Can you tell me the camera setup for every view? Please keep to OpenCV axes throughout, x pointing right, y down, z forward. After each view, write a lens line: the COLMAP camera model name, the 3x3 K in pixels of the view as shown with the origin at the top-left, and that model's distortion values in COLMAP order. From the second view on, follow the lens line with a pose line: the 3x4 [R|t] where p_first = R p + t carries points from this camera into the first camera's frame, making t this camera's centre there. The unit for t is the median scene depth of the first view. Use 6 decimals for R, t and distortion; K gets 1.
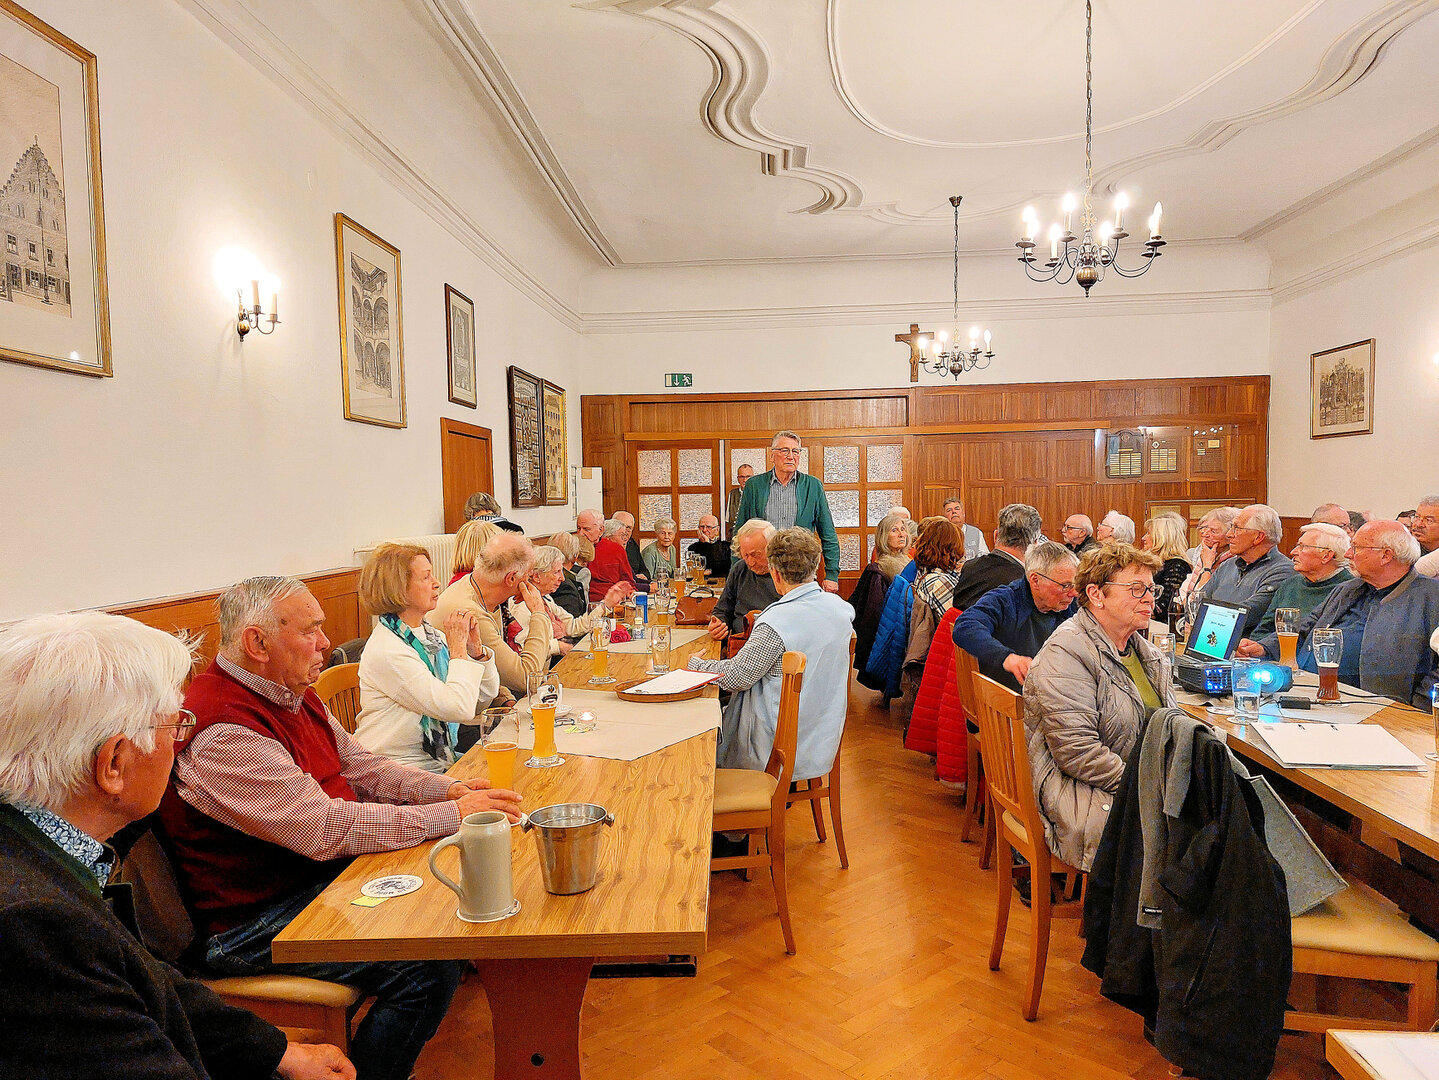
lens RADIAL K [[1029.3, 0, 722.4], [0, 1029.3, 547.4], [0, 0, 1]] dist [0.112078, -0.130476]
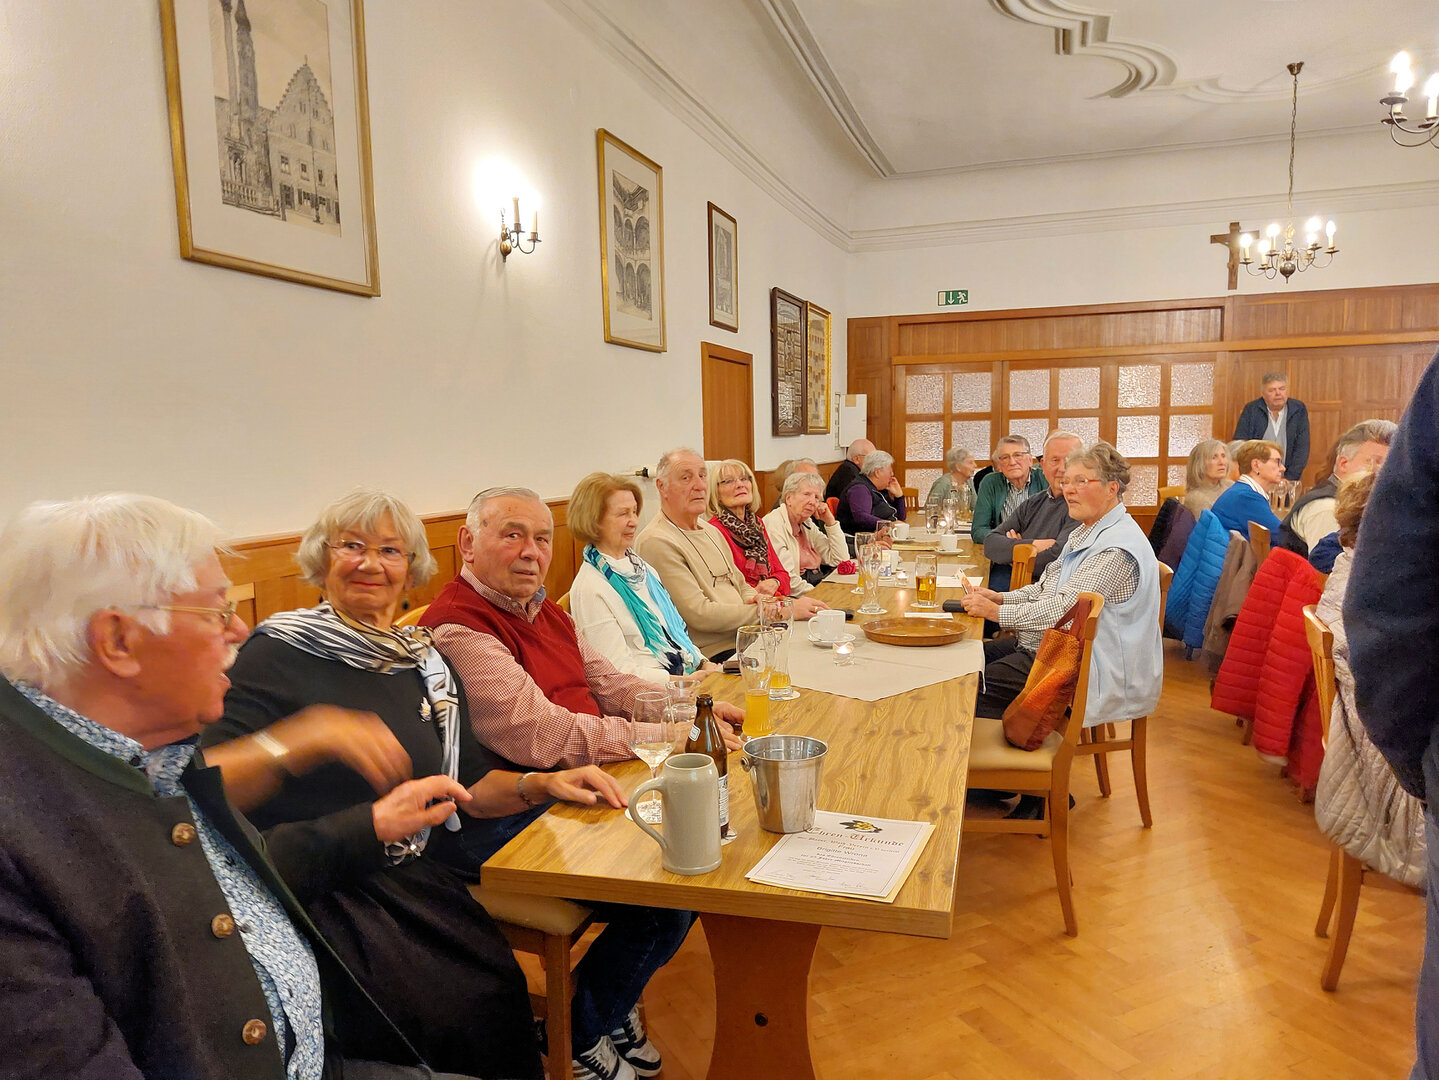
lens RADIAL K [[1049.0, 0, 721.7], [0, 1049.0, 555.1], [0, 0, 1]] dist [0.063953, -0.074951]
pose [[0.967362, 0.026615, -0.251997, 0.002125], [-0.009125, 0.997483, 0.070320, 0.004528], [0.253234, -0.065726, 0.965170, 0.026245]]
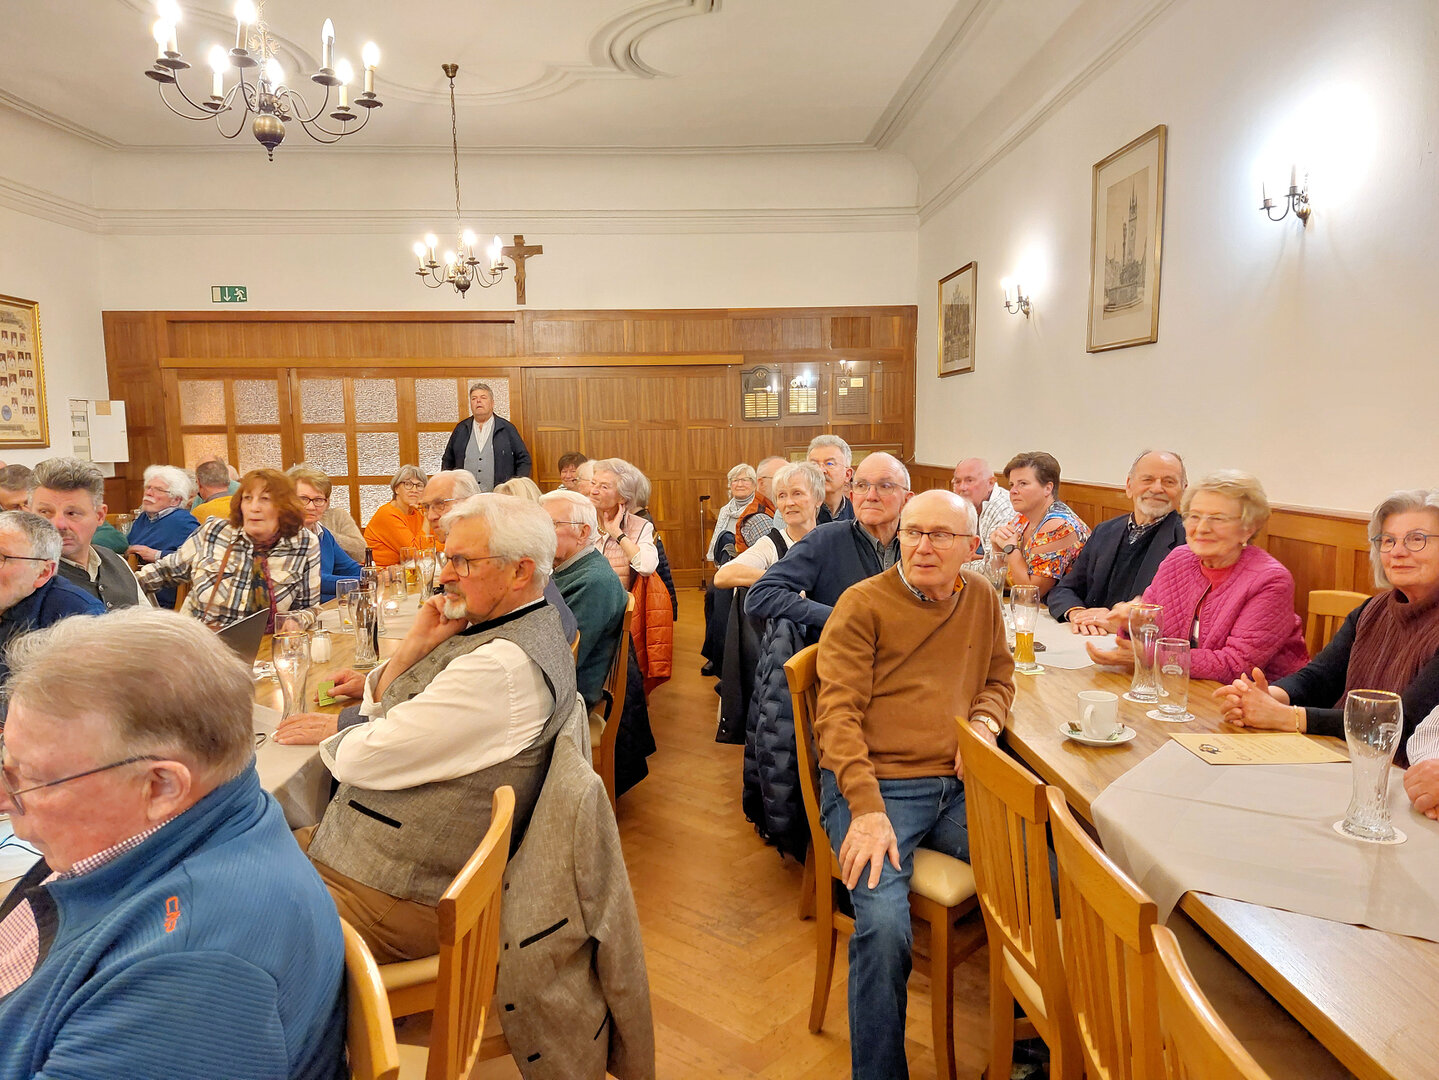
lens RADIAL K [[1029.3, 0, 722.4], [0, 1029.3, 547.4], [0, 0, 1]] dist [0.112078, -0.130476]
pose [[0.995790, -0.006648, 0.091423, 0.349192], [0.001055, 0.998132, 0.061087, -0.015883], [-0.091658, -0.060733, 0.993937, 0.160390]]
